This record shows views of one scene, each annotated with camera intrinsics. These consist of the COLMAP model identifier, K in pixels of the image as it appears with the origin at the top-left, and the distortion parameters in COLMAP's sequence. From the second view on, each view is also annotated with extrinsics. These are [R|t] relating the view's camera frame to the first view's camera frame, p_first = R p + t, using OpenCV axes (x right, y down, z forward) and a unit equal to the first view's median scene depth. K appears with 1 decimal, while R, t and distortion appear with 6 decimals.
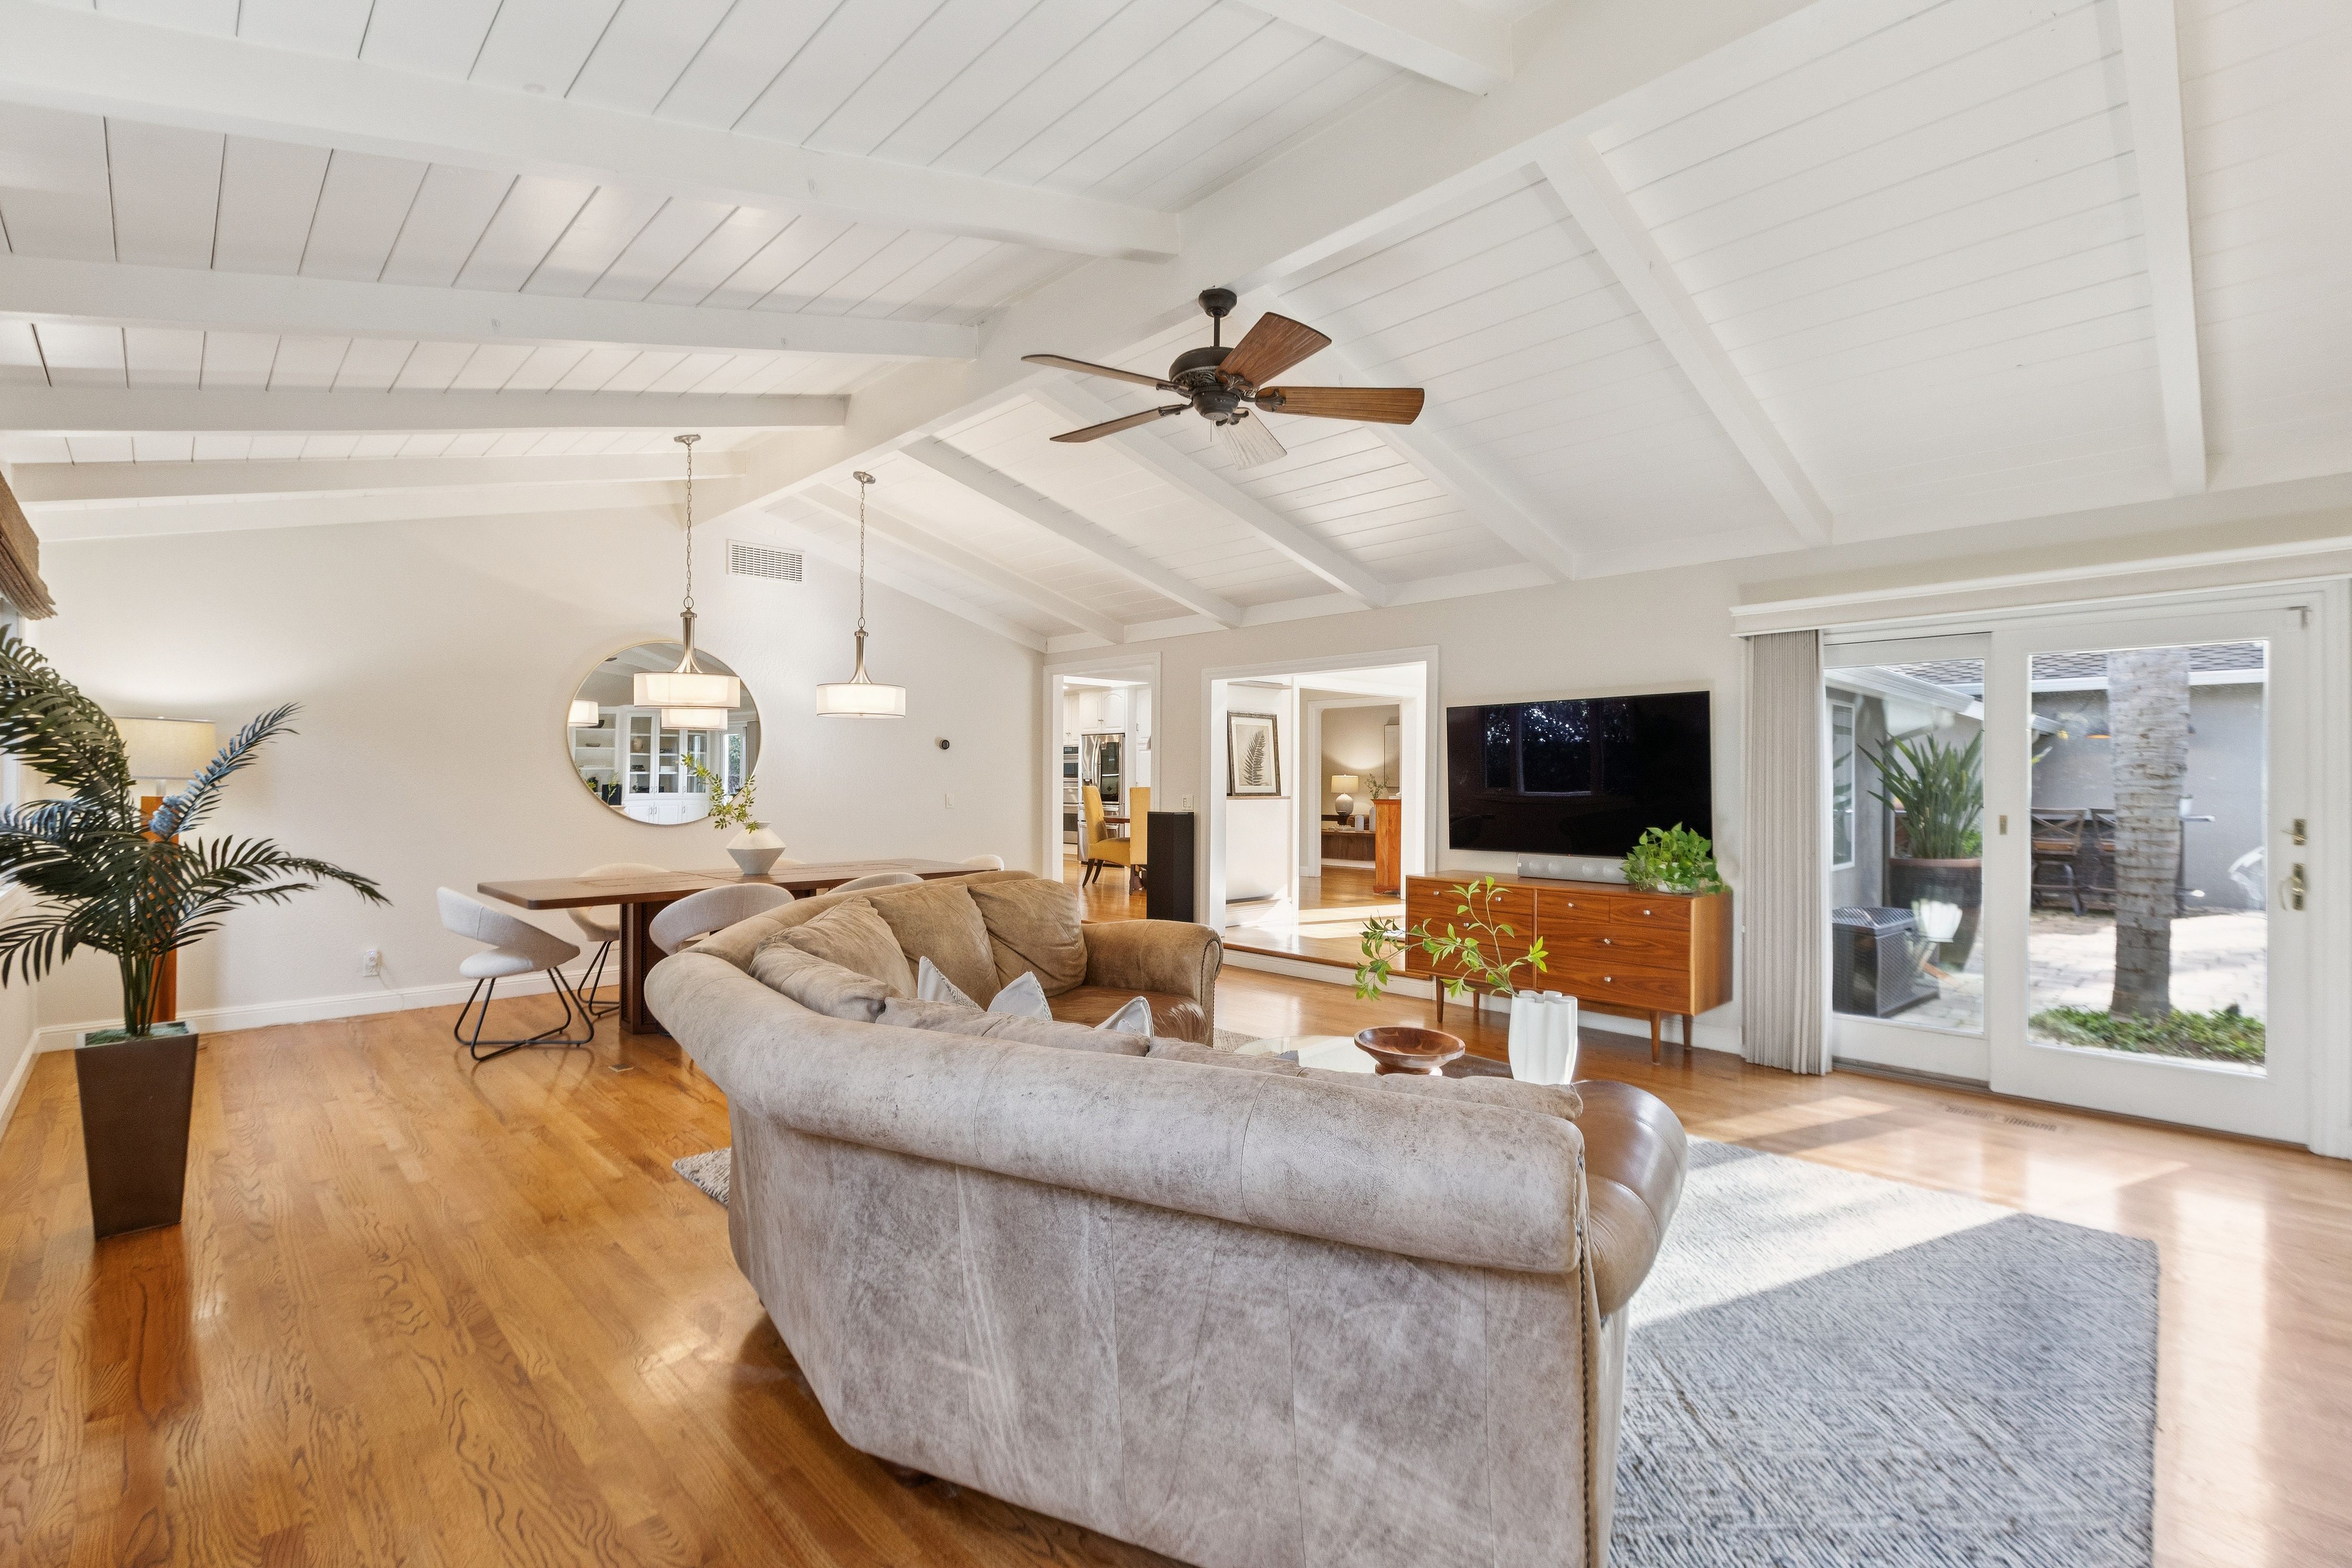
lens RADIAL K [[1048.9, 0, 1170.8], [0, 1048.9, 788.9], [0, 0, 1]] dist [0.002580, -0.001083]
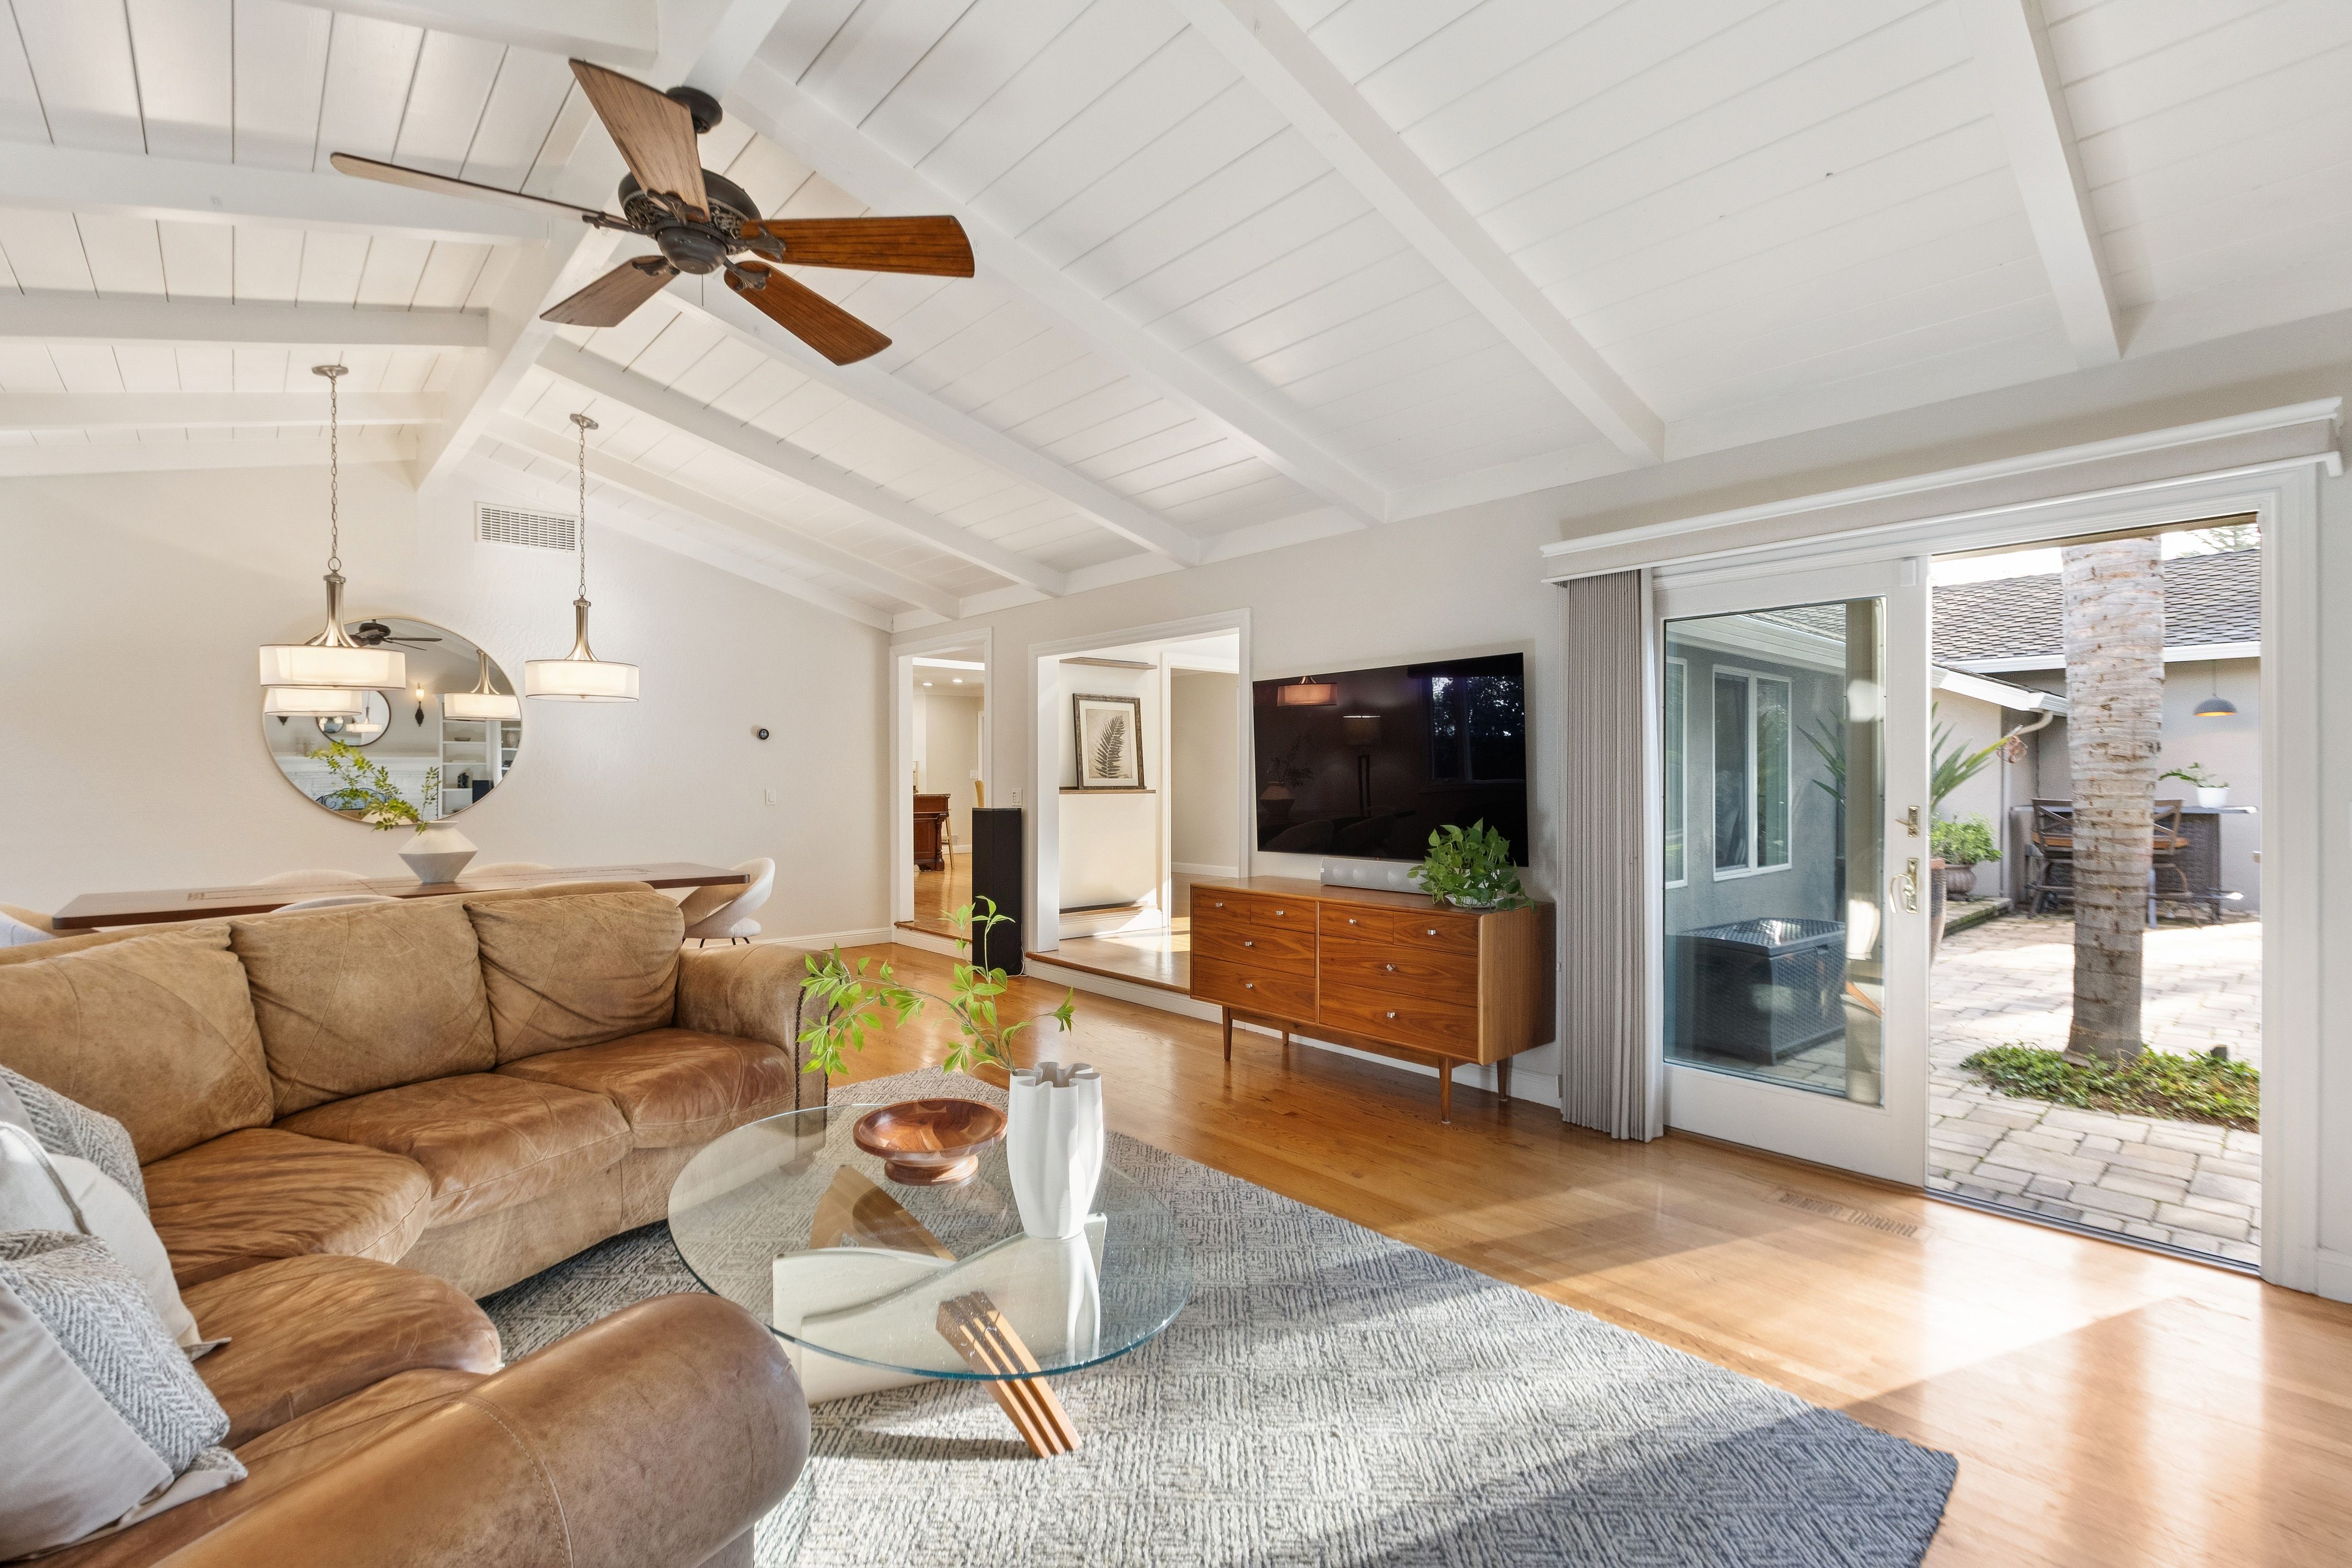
lens RADIAL K [[1048.9, 0, 1174.8], [0, 1048.9, 787.1], [0, 0, 1]] dist [0.002580, -0.001083]
pose [[0.999175, -0.005032, -0.040304, 0.251489], [0.005060, 0.999987, 0.000598, 0.006193], [0.040301, -0.000802, 0.999187, 0.173375]]
